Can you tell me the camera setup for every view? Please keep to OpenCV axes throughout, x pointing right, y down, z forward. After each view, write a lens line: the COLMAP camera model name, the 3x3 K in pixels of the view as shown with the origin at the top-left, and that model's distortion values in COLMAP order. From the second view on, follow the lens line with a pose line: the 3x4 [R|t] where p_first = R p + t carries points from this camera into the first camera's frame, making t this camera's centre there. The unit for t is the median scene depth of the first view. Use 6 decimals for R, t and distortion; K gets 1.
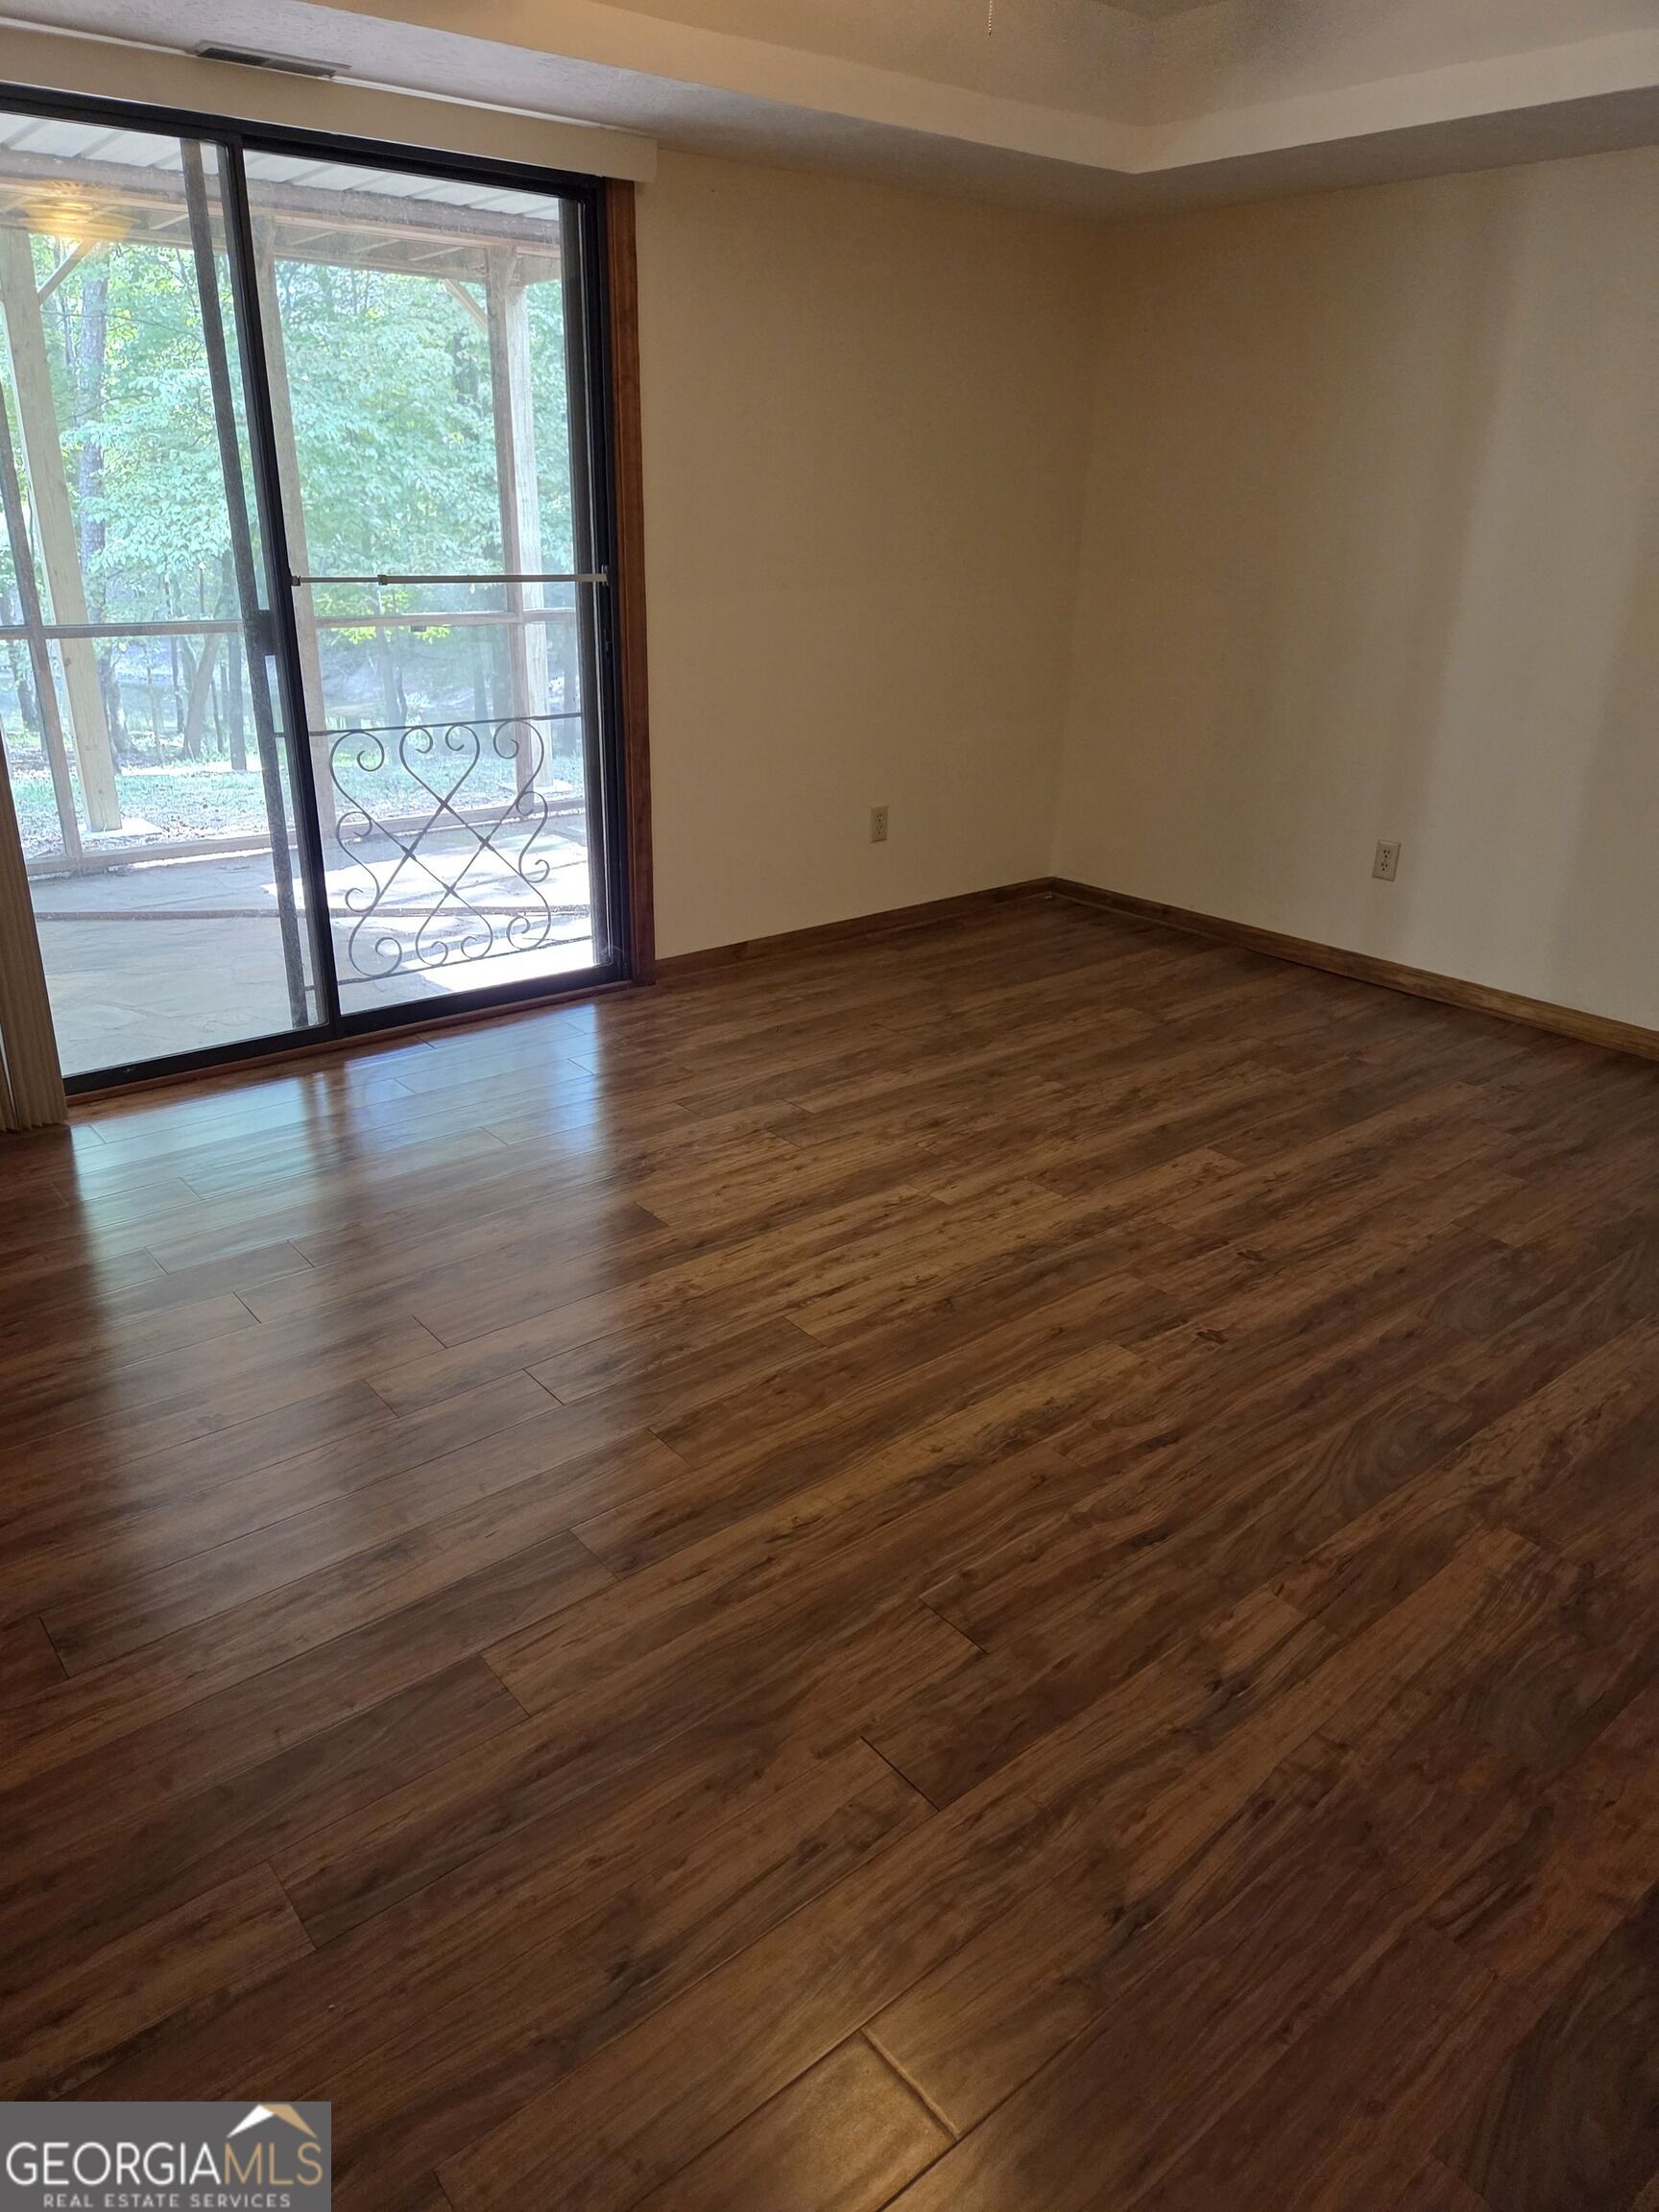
lens RADIAL K [[1487.3, 0, 811.9], [0, 1487.3, 1098.6], [0, 0, 1]] dist [0.075940, -0.071793]
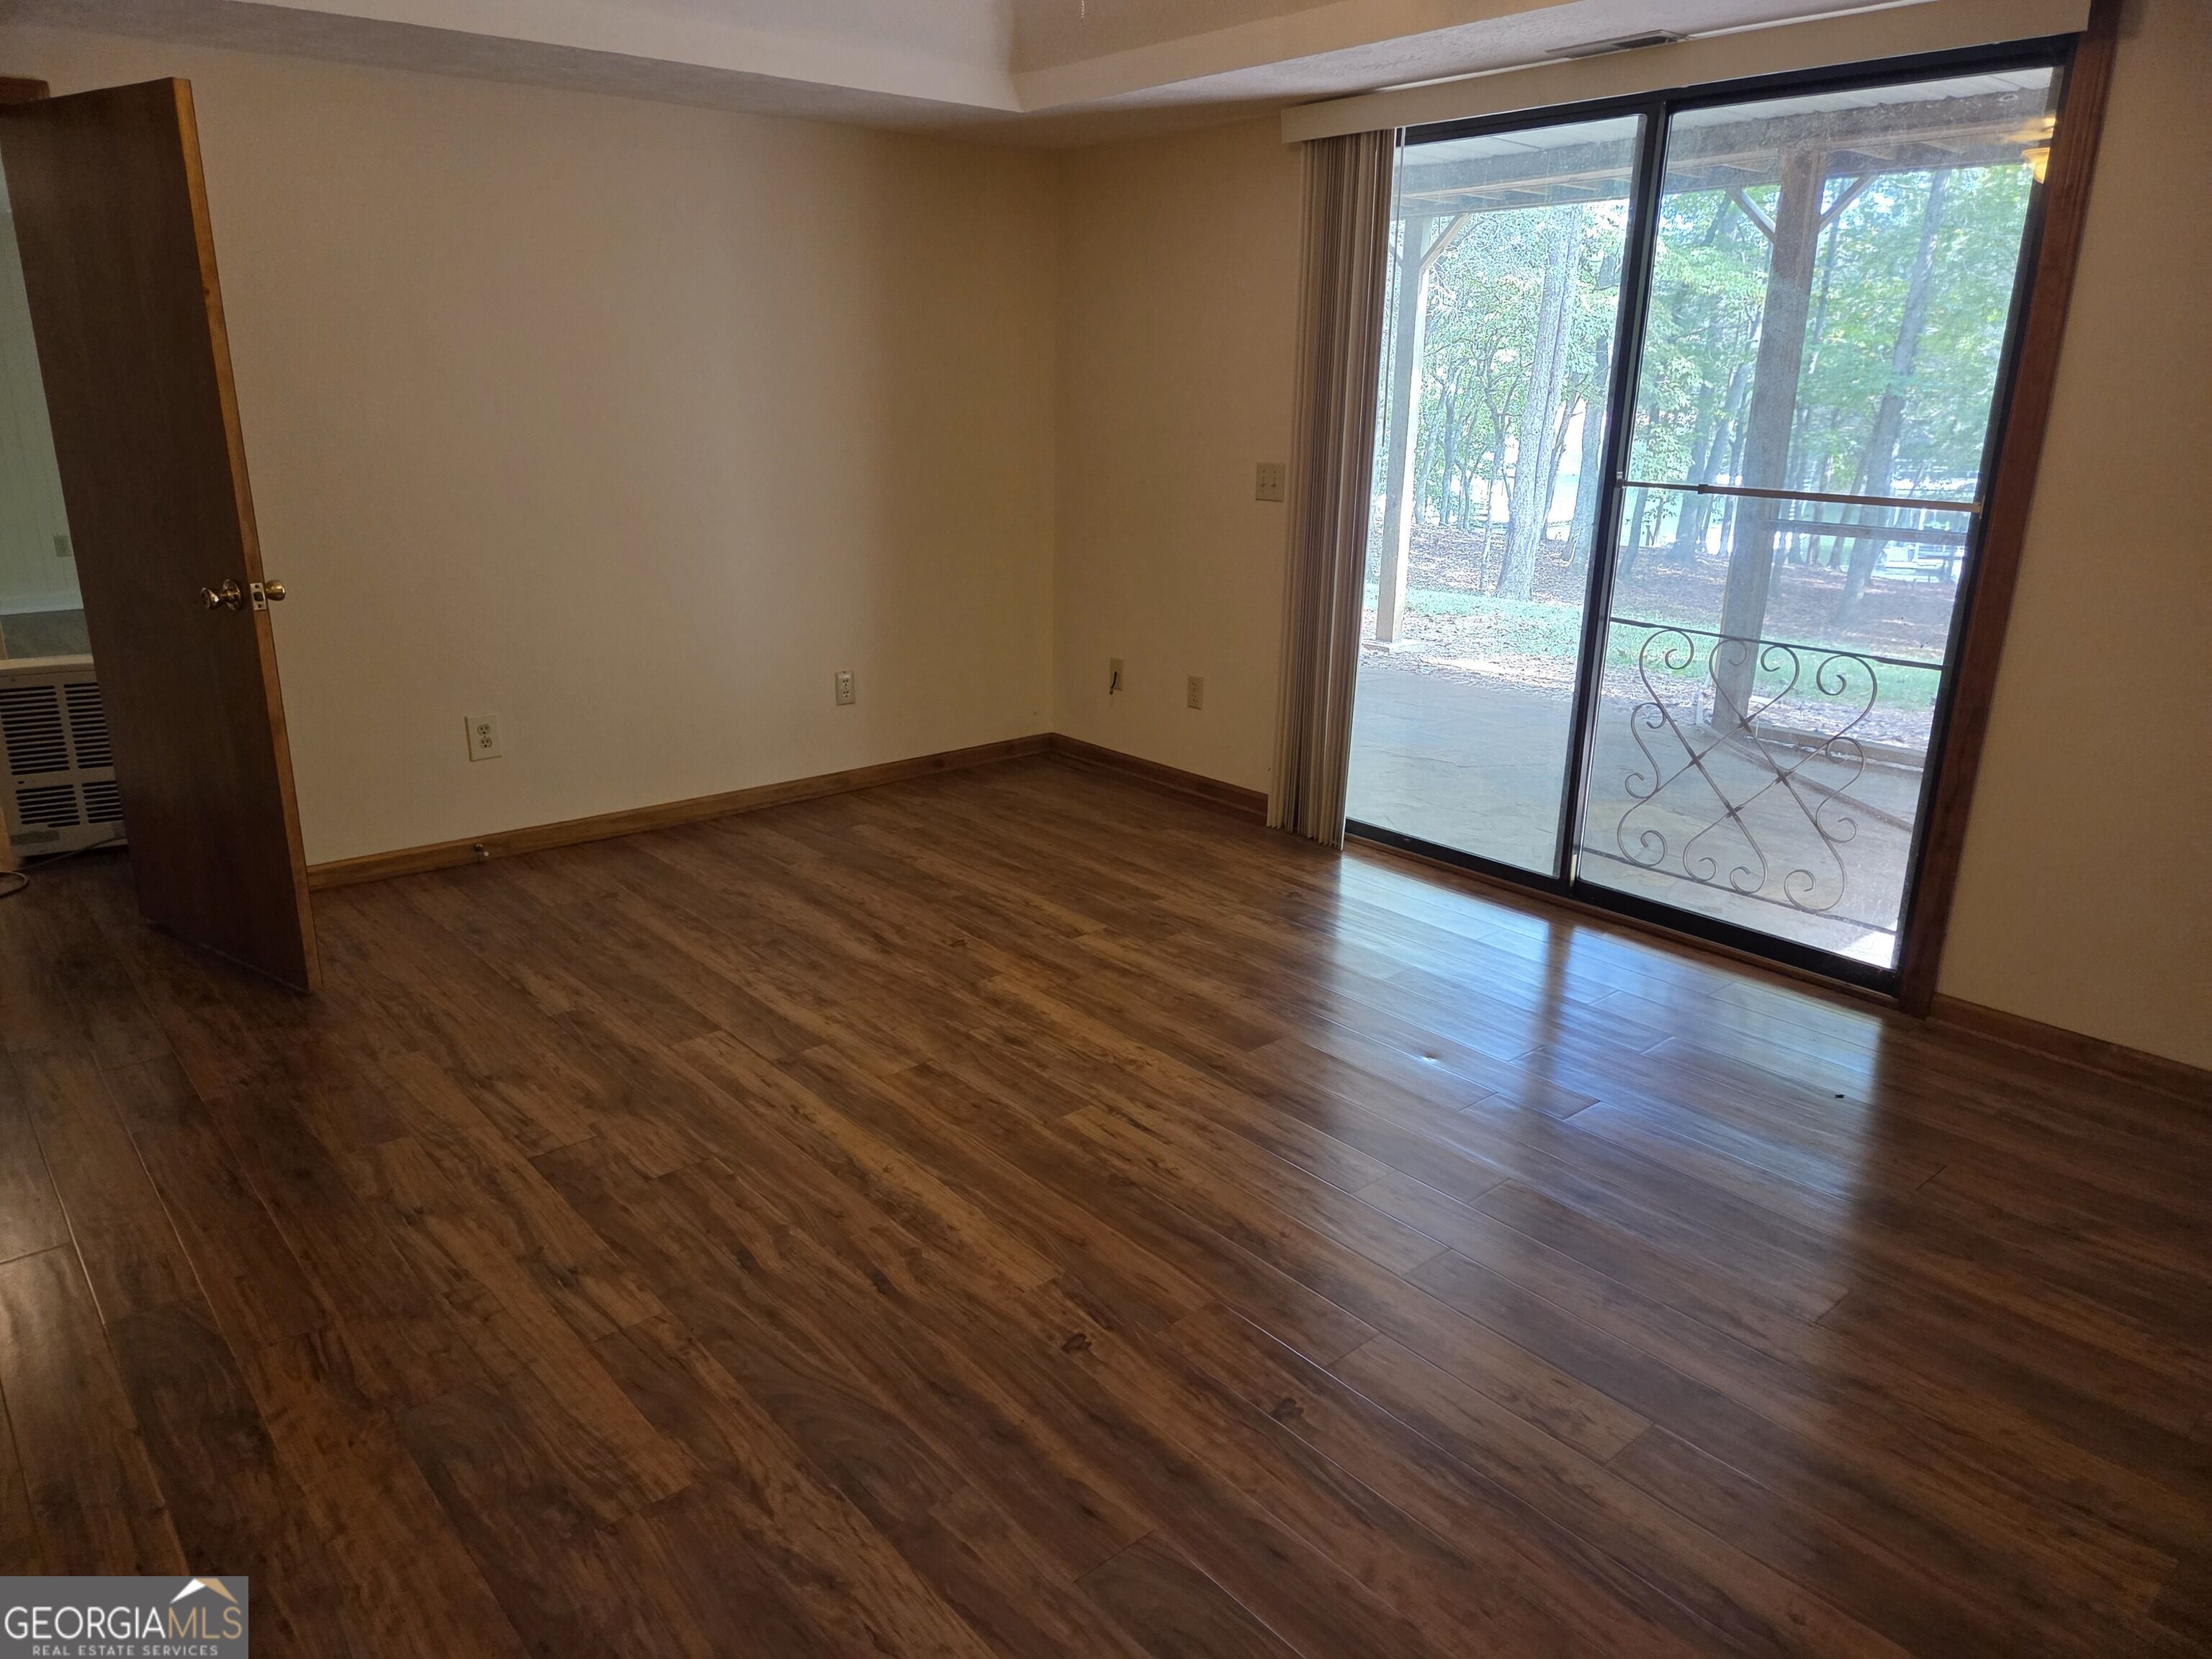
lens RADIAL K [[1487.3, 0, 1096.8], [0, 1487.3, 837.5], [0, 0, 1]] dist [0.075940, -0.071793]
pose [[0.013372, 0.282545, -0.959161, 1.108636], [-0.386095, 0.886311, 0.255703, -0.355294], [0.922362, 0.366908, 0.120941, 0.874331]]
